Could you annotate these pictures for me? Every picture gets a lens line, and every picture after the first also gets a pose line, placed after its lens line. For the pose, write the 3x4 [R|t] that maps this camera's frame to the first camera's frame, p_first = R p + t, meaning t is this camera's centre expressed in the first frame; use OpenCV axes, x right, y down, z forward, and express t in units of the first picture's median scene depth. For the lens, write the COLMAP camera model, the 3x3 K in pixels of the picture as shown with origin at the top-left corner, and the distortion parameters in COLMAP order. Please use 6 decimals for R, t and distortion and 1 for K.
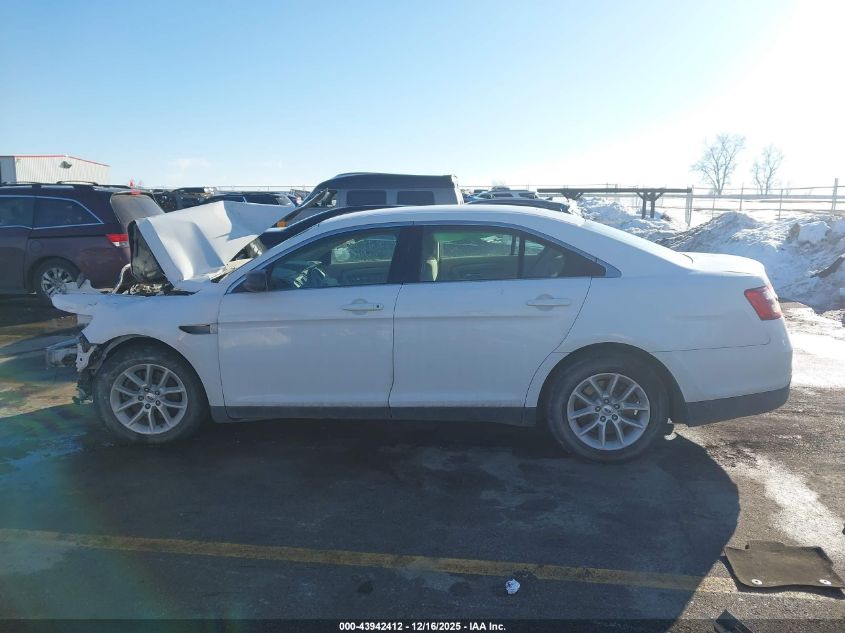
lens RADIAL K [[669.1, 0, 422.5], [0, 669.1, 316.5], [0, 0, 1]] dist [0.032618, -0.036800]
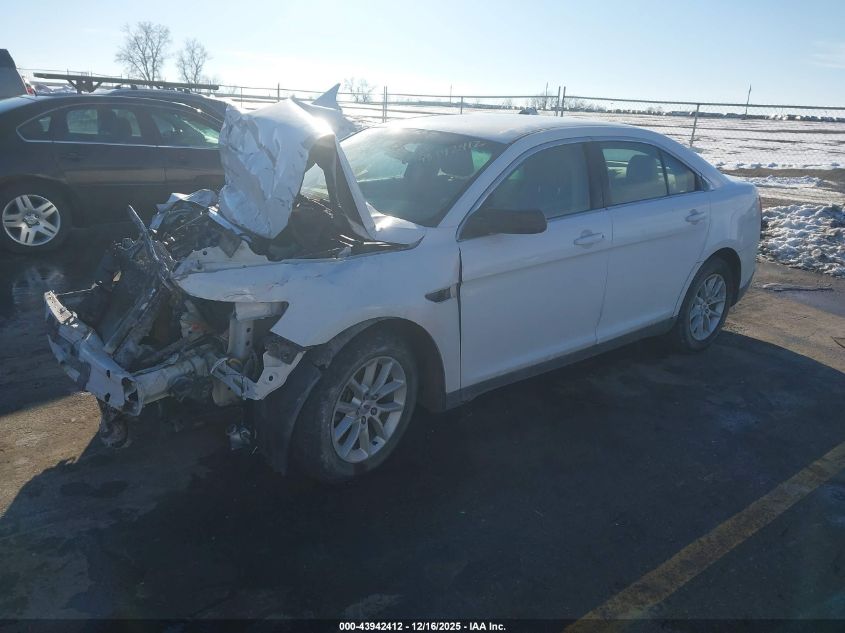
lens RADIAL K [[669.1, 0, 422.5], [0, 669.1, 316.5], [0, 0, 1]] dist [0.032618, -0.036800]
pose [[0.688358, -0.182409, 0.702062, -0.815616], [0.075794, 0.980654, 0.180478, -0.083933], [-0.721401, -0.071021, 0.688866, 0.506479]]
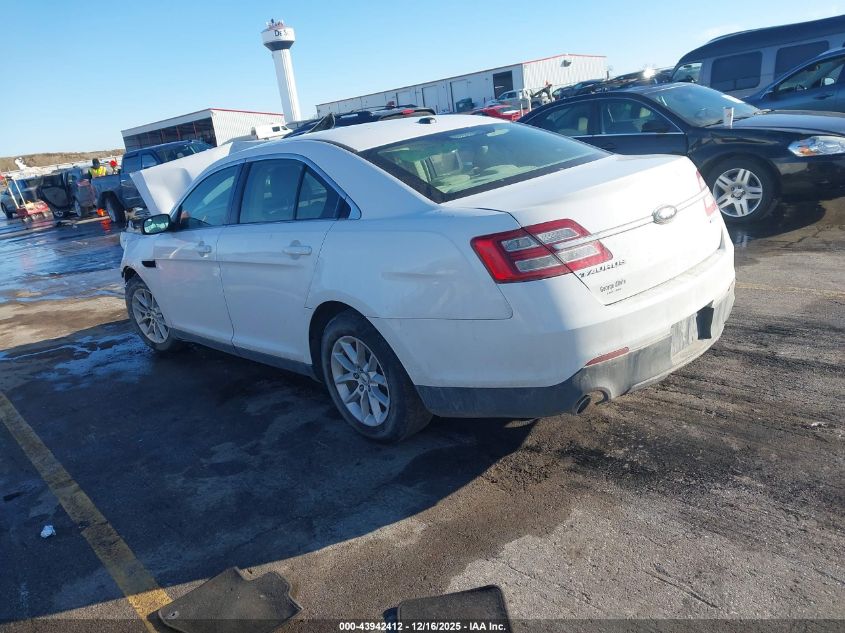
lens RADIAL K [[656.3, 0, 422.5], [0, 656.3, 316.5], [0, 0, 1]] dist [0.046613, -0.091050]
pose [[0.735867, 0.087352, -0.671468, 0.804462], [0.030786, 0.986302, 0.162049, -0.062601], [0.676426, -0.139918, 0.723098, 0.432163]]
